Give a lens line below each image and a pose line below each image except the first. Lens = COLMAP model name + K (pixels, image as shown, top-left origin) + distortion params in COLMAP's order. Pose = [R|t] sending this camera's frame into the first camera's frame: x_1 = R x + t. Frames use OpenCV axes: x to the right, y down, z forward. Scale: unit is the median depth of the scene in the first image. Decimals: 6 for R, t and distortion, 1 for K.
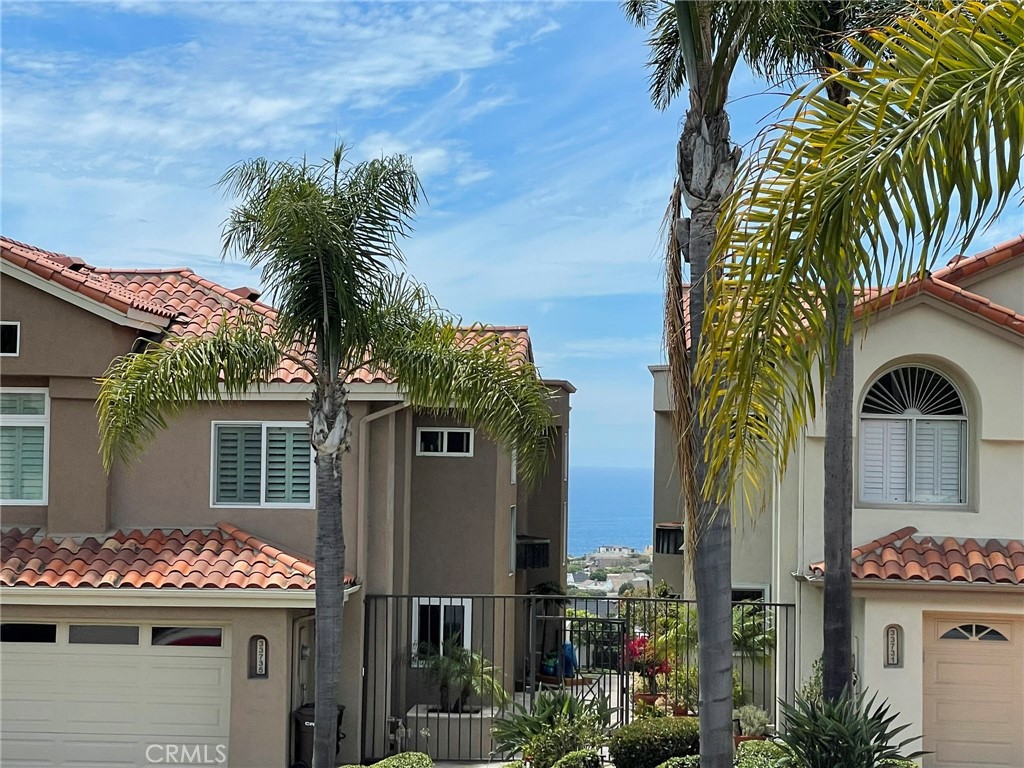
lens RADIAL K [[2254.3, 0, 512.0], [0, 2254.3, 384.0], [0, 0, 1]] dist [0.067699, 0.933555]
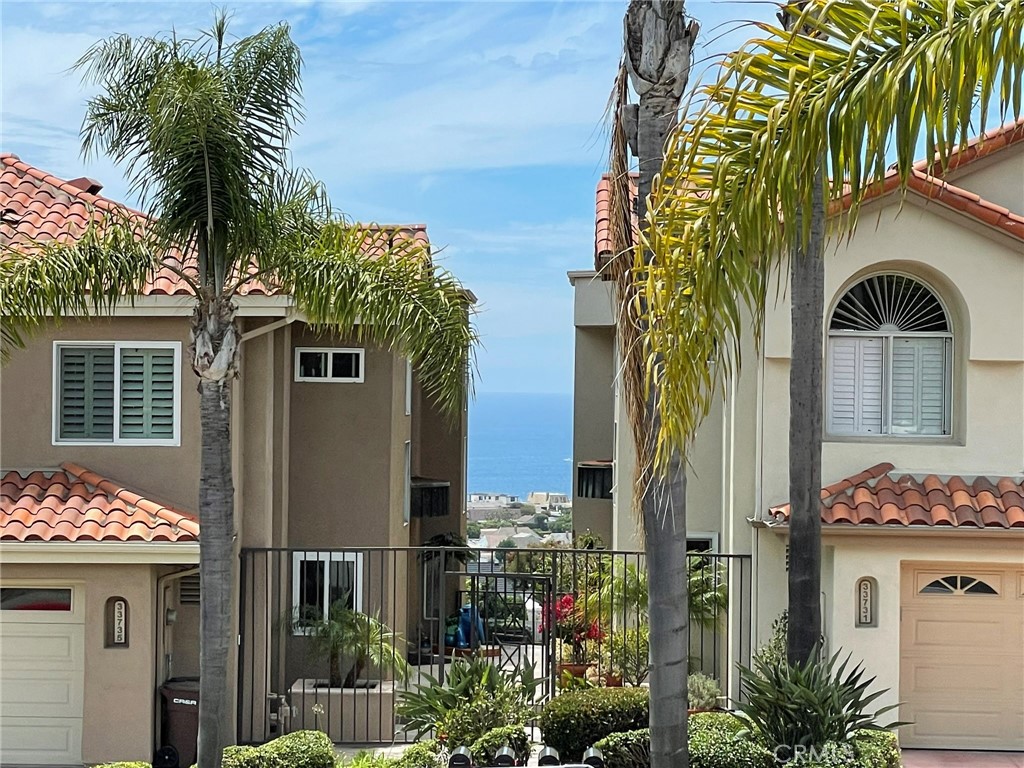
lens RADIAL K [[2958.7, 0, 512.0], [0, 2958.7, 384.0], [0, 0, 1]] dist [0.072025, 0.045987]
pose [[0.998287, -0.004043, 0.058363, -0.029444], [0.002053, 0.999416, 0.034124, -0.004881], [-0.058467, -0.033945, 0.997712, -0.103127]]
